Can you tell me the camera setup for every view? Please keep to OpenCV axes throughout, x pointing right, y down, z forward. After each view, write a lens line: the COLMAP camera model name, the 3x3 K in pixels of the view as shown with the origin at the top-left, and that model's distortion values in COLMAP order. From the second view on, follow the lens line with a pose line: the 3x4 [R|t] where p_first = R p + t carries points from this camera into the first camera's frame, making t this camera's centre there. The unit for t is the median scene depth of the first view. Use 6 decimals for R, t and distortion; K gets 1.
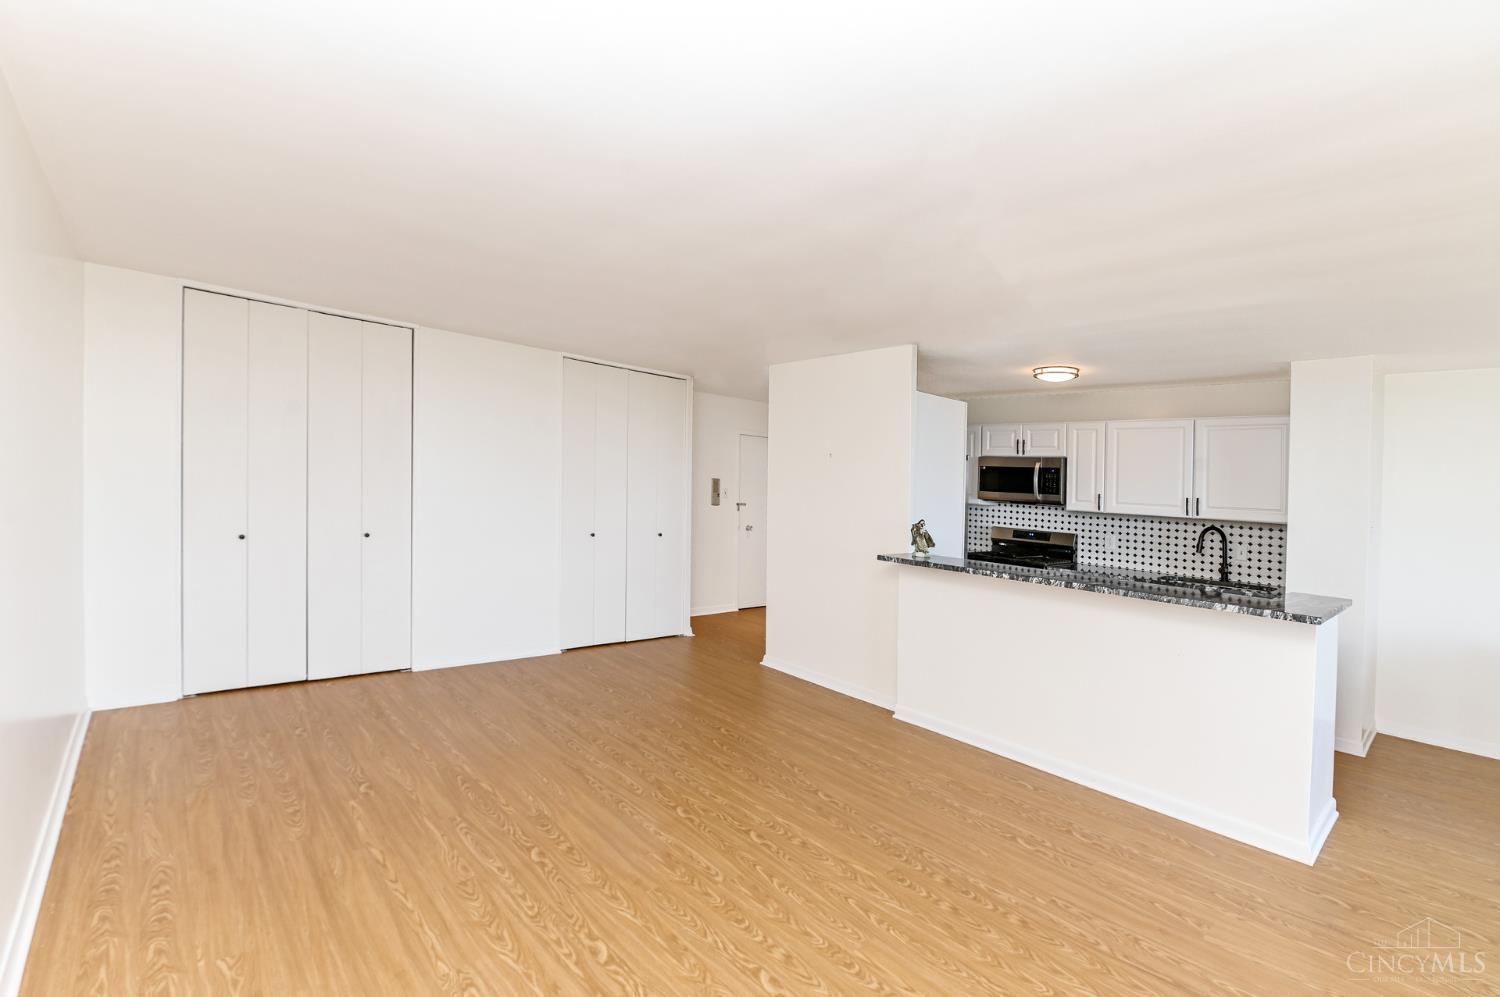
lens RADIAL K [[560.2, 0, 804.4], [0, 560.2, 516.6], [0, 0, 1]] dist [-0.011991, 0.000016]
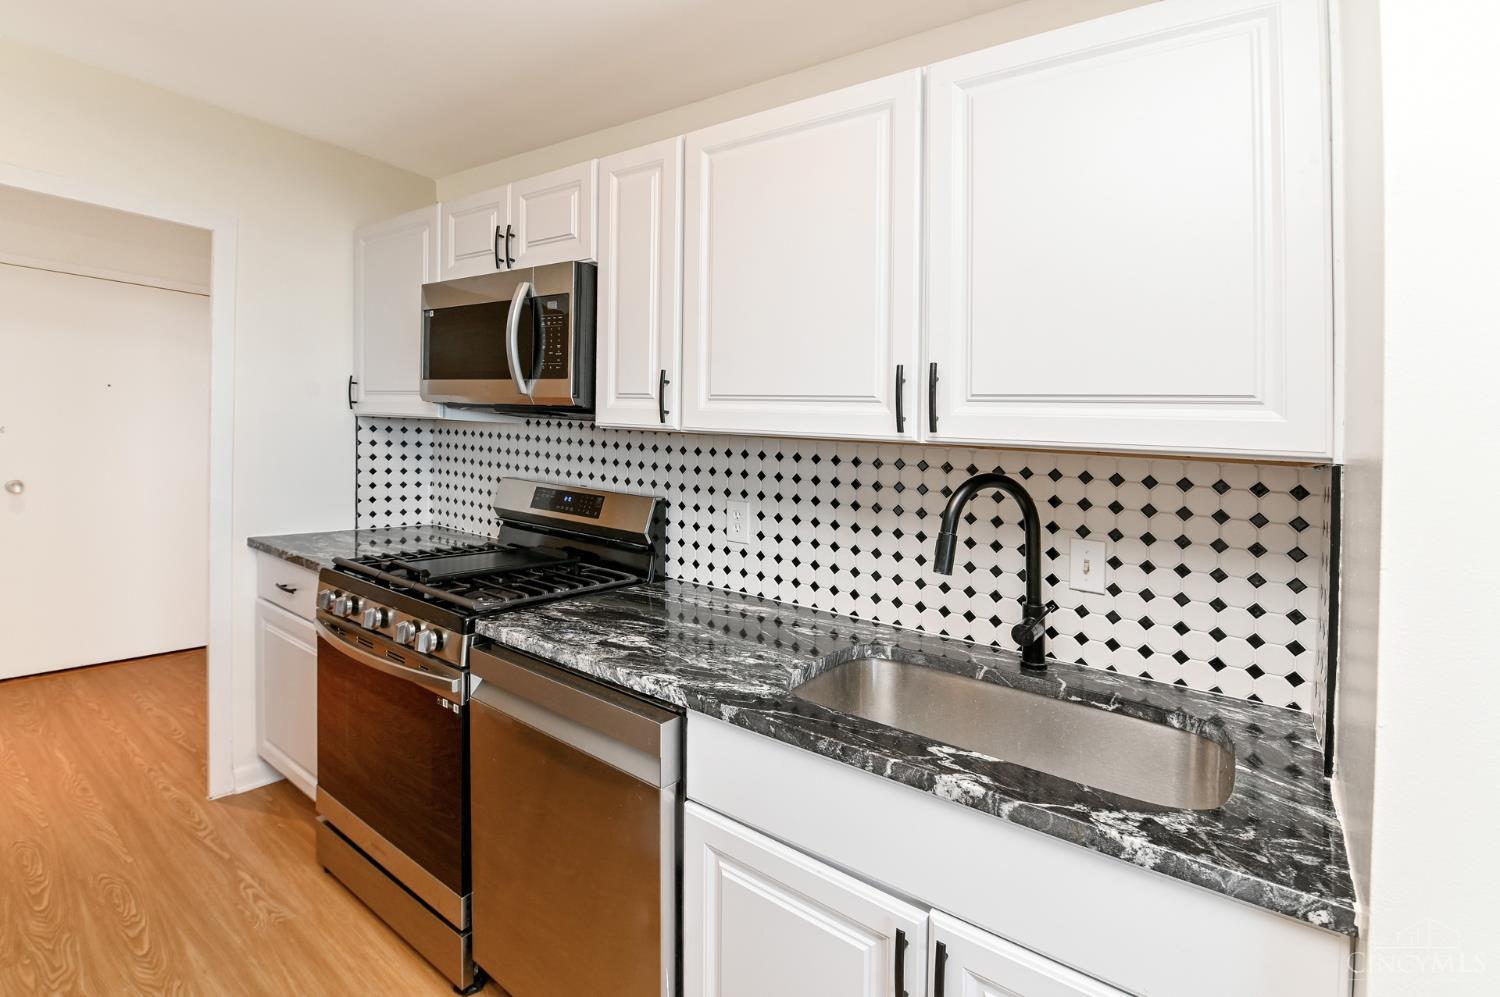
lens RADIAL K [[636.9, 0, 741.2], [0, 636.9, 455.5], [0, 0, 1]] dist [-0.011410, 0.000109]
pose [[0.980714, -0.007861, 0.195288, 0.535375], [0.009973, 0.999902, -0.009837, 0.010453], [-0.195192, 0.011595, 0.980697, 0.696700]]
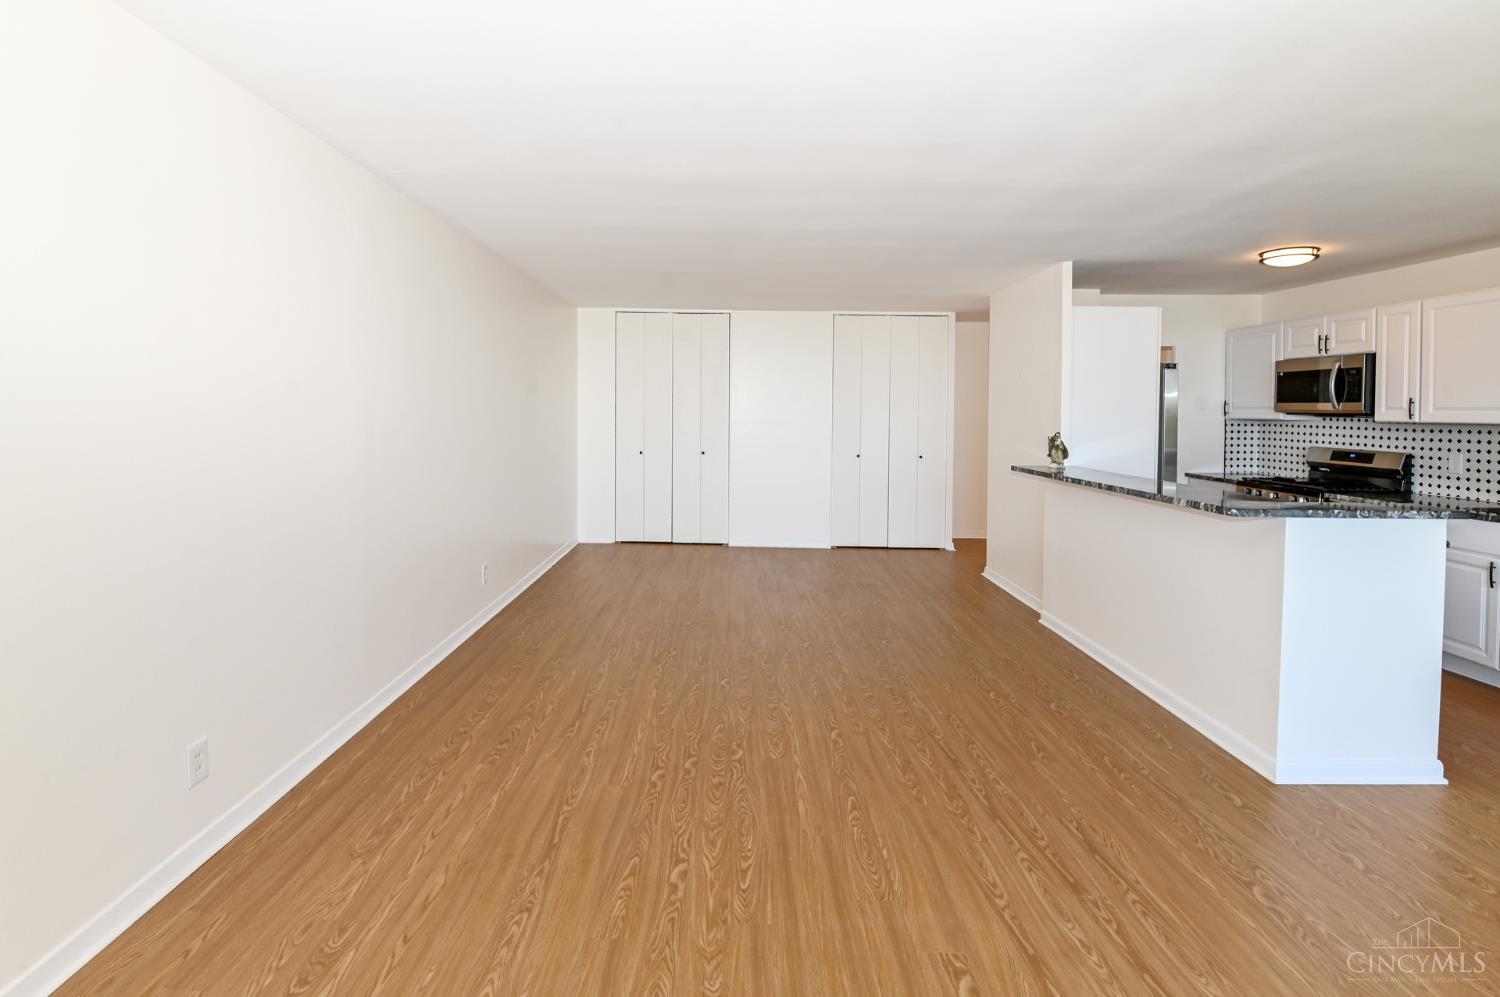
lens RADIAL K [[645.0, 0, 879.5], [0, 645.0, 462.9], [0, 0, 1]] dist [-0.014107, -0.000169]
pose [[0.814779, -0.001682, -0.579770, 0.473372], [0.007405, 0.999944, 0.007506, 0.037447], [0.579725, -0.010408, 0.814746, -0.121600]]
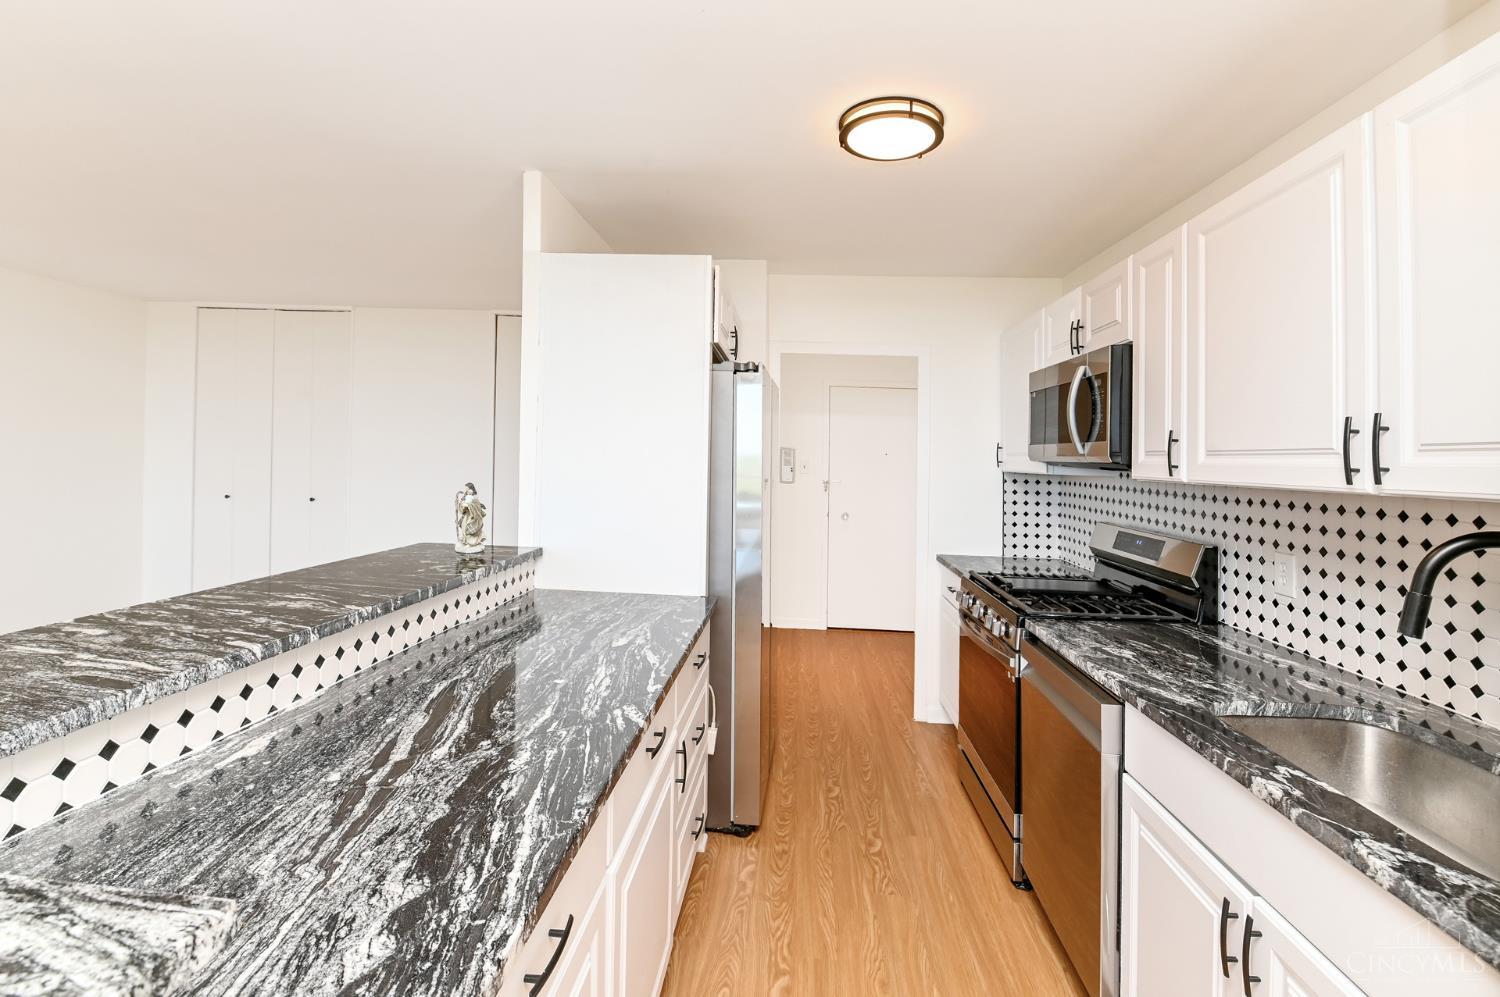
lens RADIAL K [[640.9, 0, 821.0], [0, 640.9, 469.1], [0, 0, 1]] dist [-0.012623, -0.000036]
pose [[0.741184, -0.017630, -0.671071, 0.677567], [-0.029607, 0.997824, -0.058914, 0.015185], [0.670649, 0.063534, 0.739049, 0.591921]]
